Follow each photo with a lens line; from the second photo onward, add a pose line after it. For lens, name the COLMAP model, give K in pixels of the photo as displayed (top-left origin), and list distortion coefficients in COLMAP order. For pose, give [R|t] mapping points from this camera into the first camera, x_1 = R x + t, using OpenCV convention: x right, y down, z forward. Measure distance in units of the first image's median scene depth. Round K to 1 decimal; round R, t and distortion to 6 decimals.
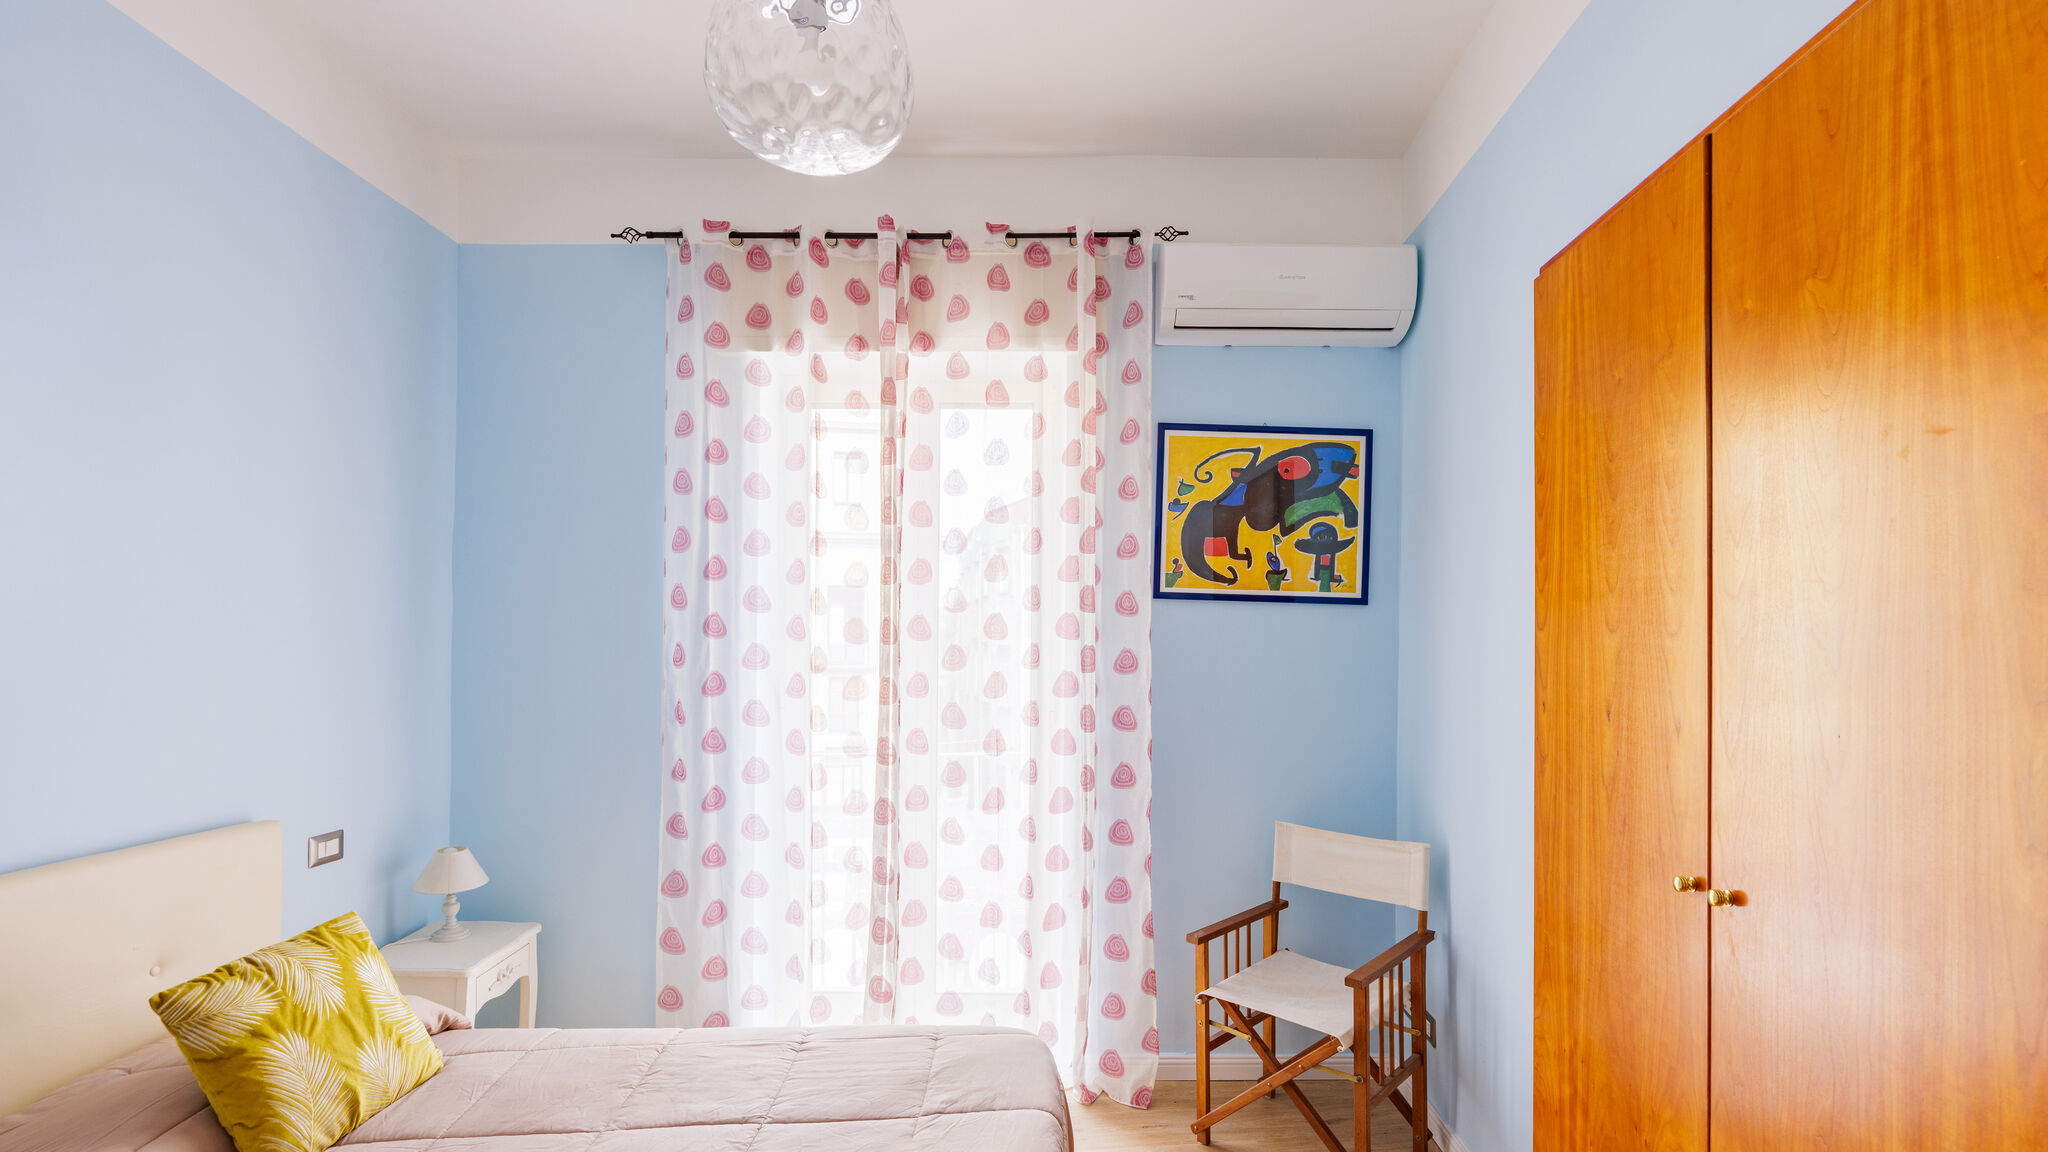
lens RADIAL K [[920.4, 0, 1038.2], [0, 920.4, 628.2], [0, 0, 1]] dist [-0.001612, 0.000852]
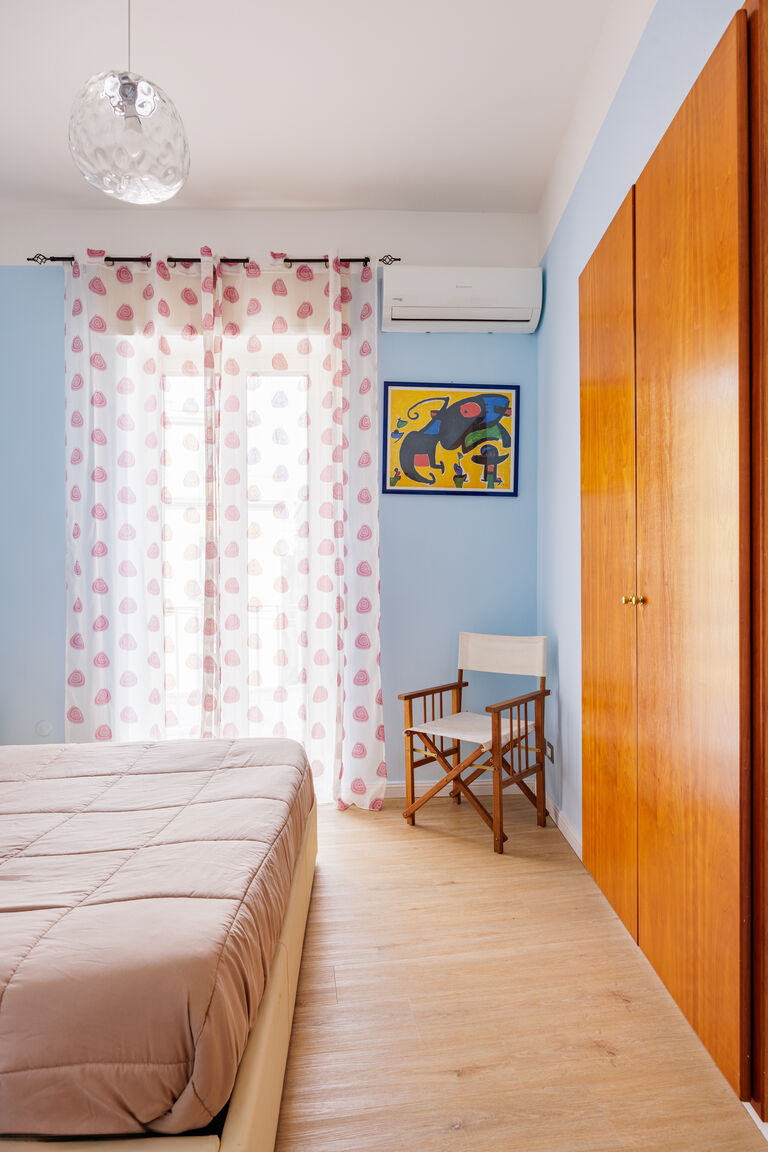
lens RADIAL K [[665.4, 0, 380.7], [0, 665.4, 579.6], [0, 0, 1]] dist [0.002060, -0.000537]
pose [[0.999254, -0.012635, 0.036503, 0.081023], [0.012212, 0.999856, 0.011788, 0.104259], [-0.036647, -0.011334, 0.999264, -0.142993]]
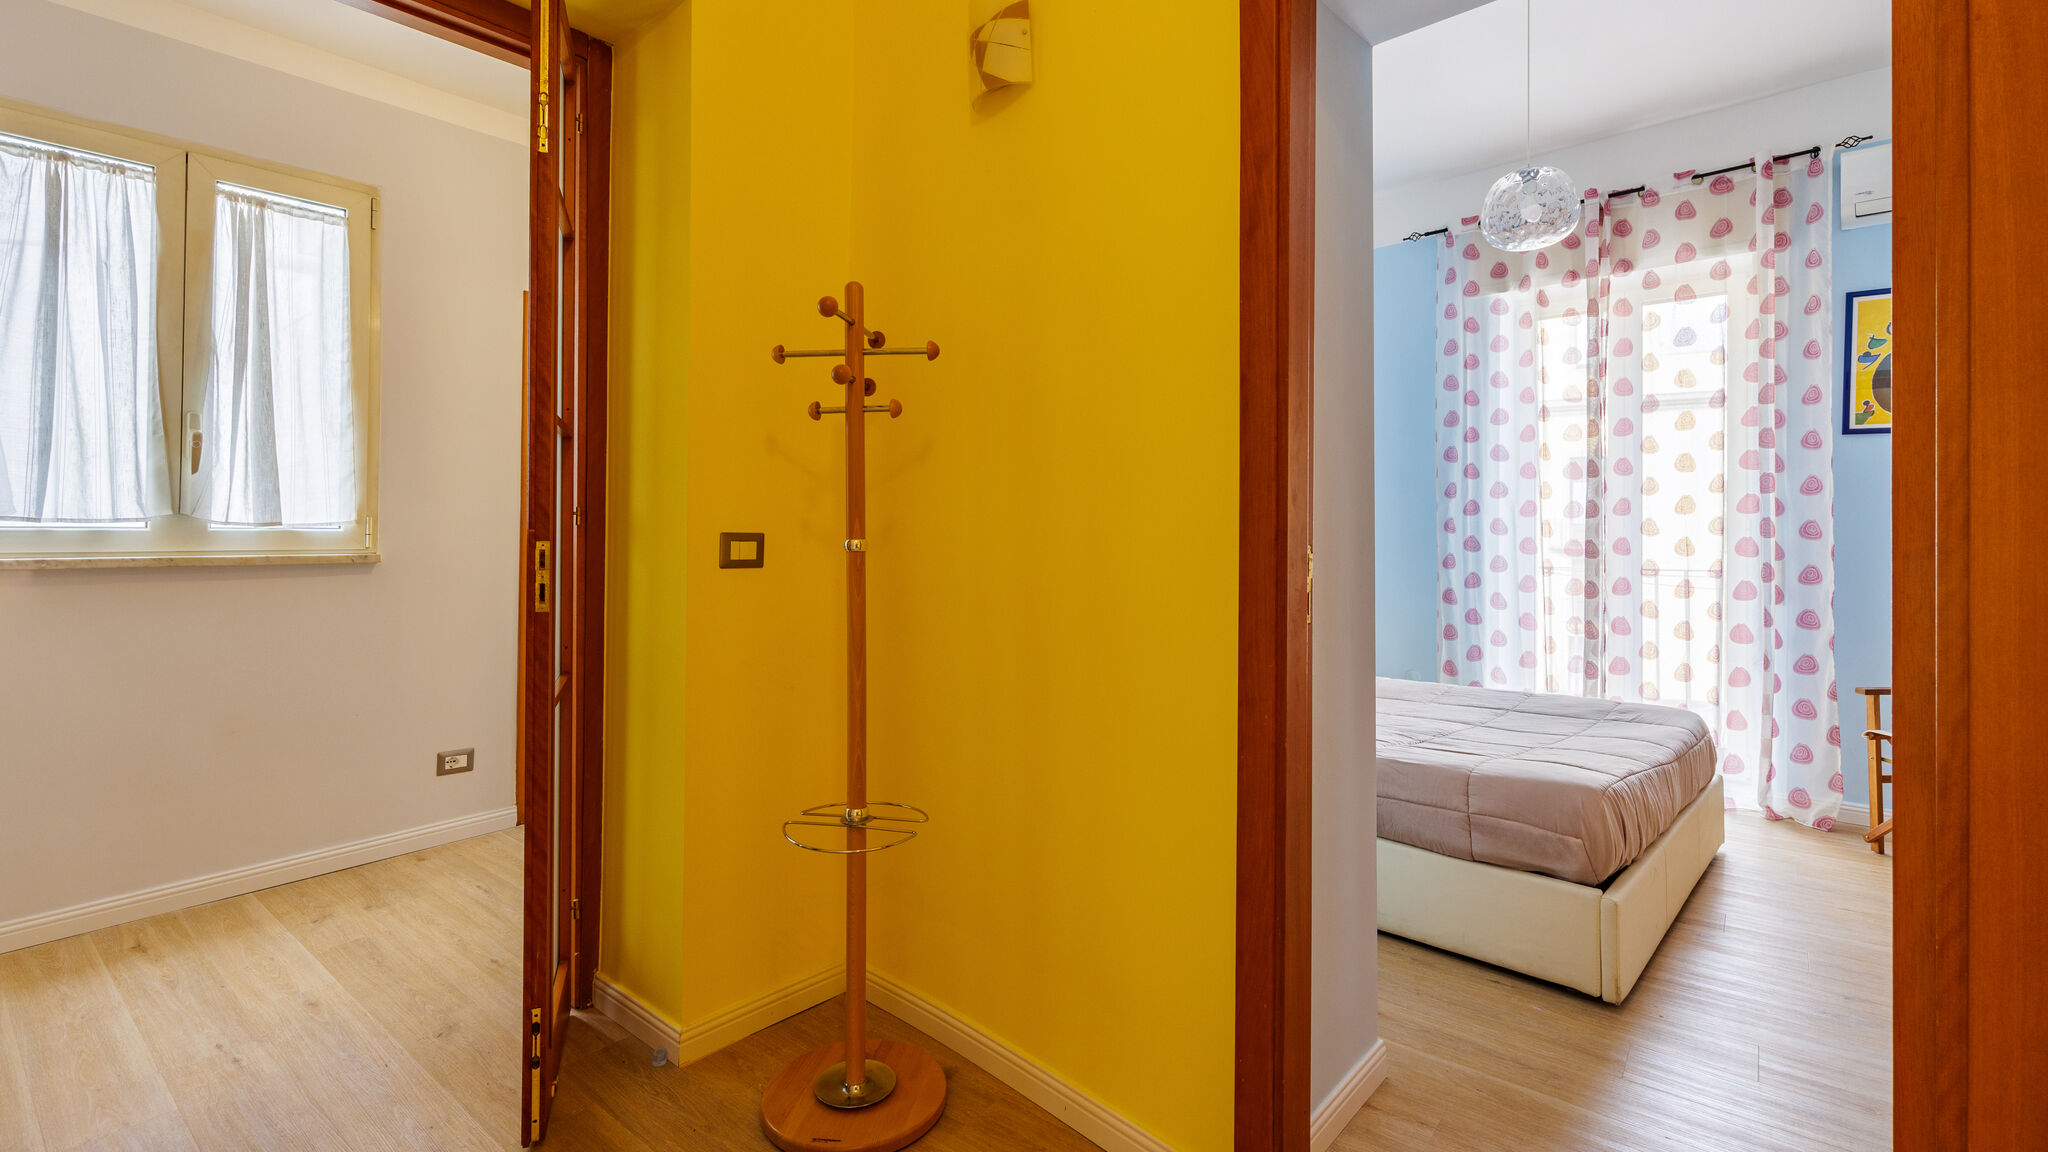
lens RADIAL K [[920.4, 0, 1025.7], [0, 920.4, 515.8], [0, 0, 1]] dist [-0.001612, 0.000852]
pose [[0.715959, -0.009170, -0.698082, 0.206904], [0.004443, 0.999953, -0.008578, 0.085329], [0.698128, 0.003040, 0.715966, -0.677397]]
